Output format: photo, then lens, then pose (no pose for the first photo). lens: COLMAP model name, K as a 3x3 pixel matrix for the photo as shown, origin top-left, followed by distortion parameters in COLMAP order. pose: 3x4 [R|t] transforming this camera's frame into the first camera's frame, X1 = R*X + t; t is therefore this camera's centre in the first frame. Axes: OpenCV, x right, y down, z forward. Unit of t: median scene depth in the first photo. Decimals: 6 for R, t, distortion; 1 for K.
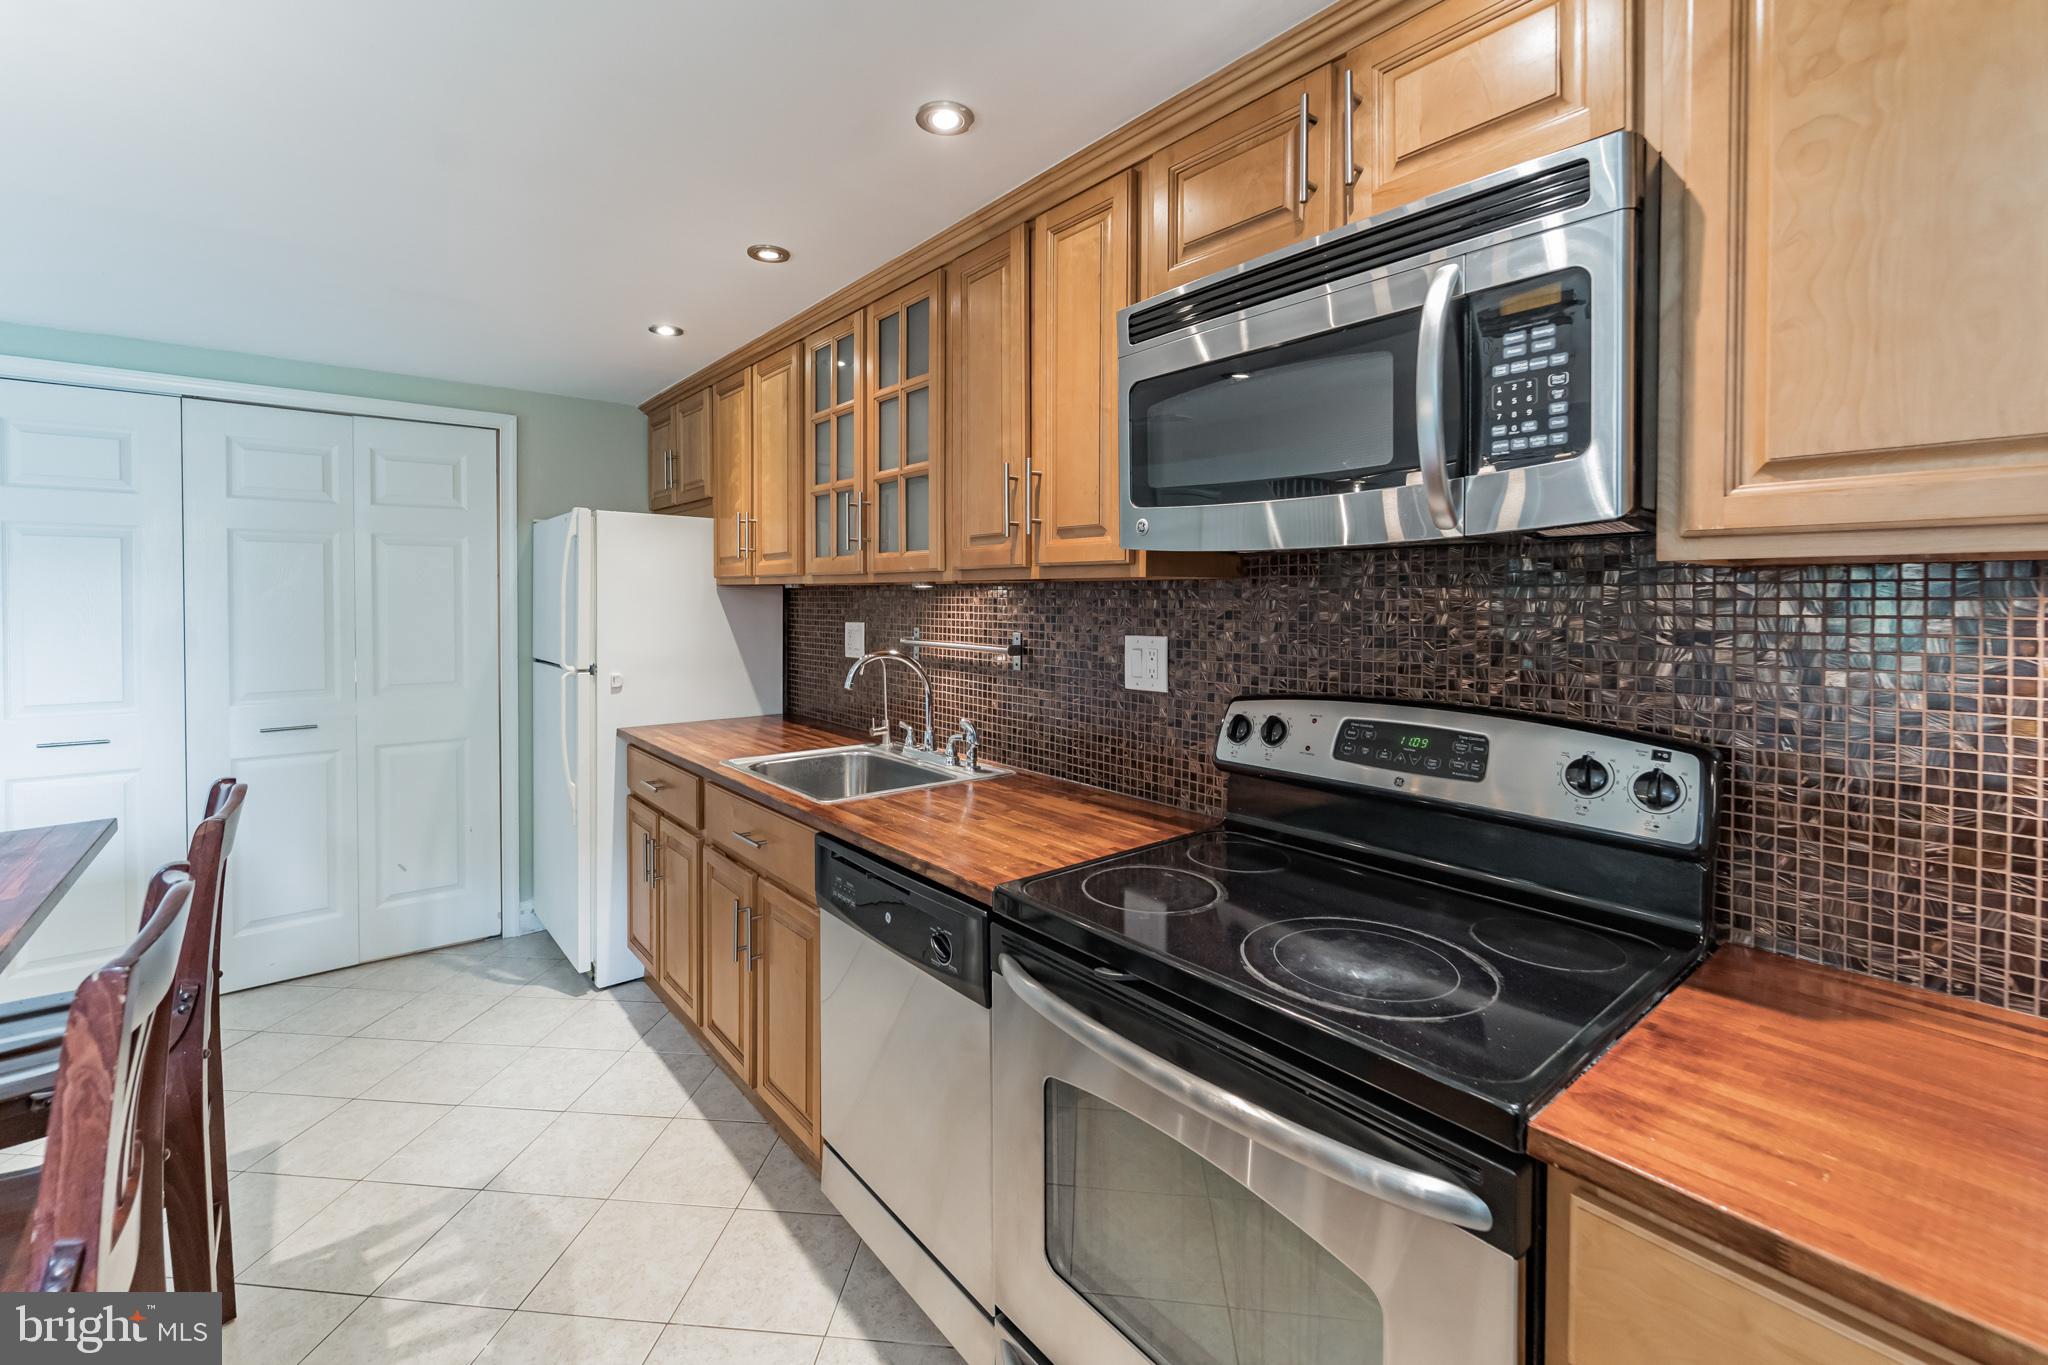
lens RADIAL K [[831.6, 0, 1029.6], [0, 831.6, 676.2], [0, 0, 1]] dist [-0.007372, -0.000736]
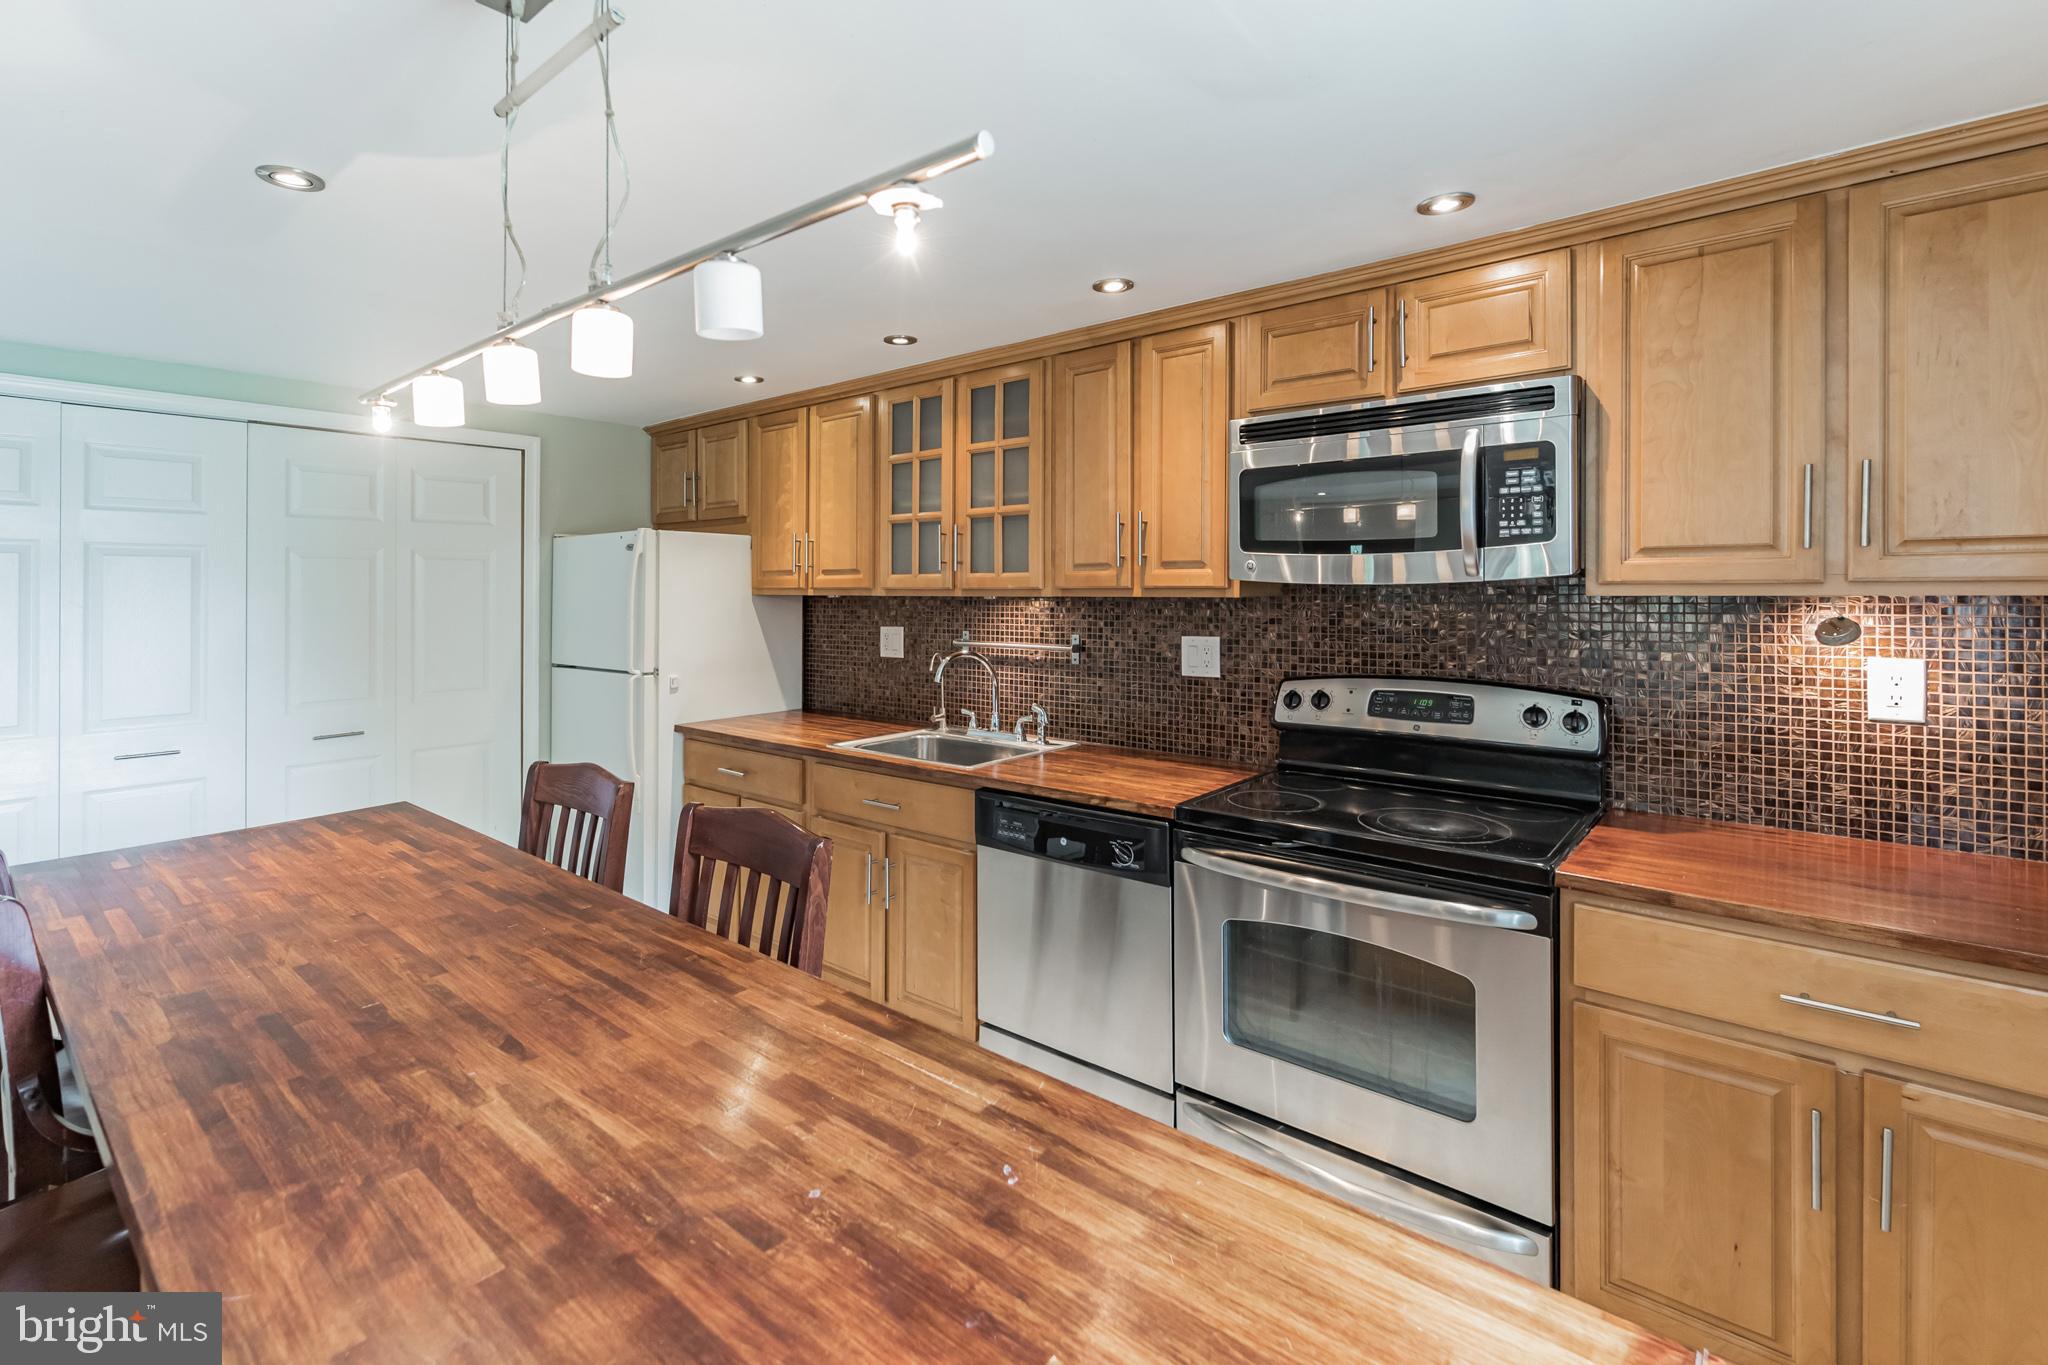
lens RADIAL K [[831.6, 0, 1017.5], [0, 831.6, 677.7], [0, 0, 1]] dist [-0.007372, -0.000736]
pose [[0.988459, -0.023983, 0.149576, -0.501644], [0.022968, 0.999700, 0.008515, 0.000767], [-0.149735, -0.004981, 0.988714, -0.417616]]
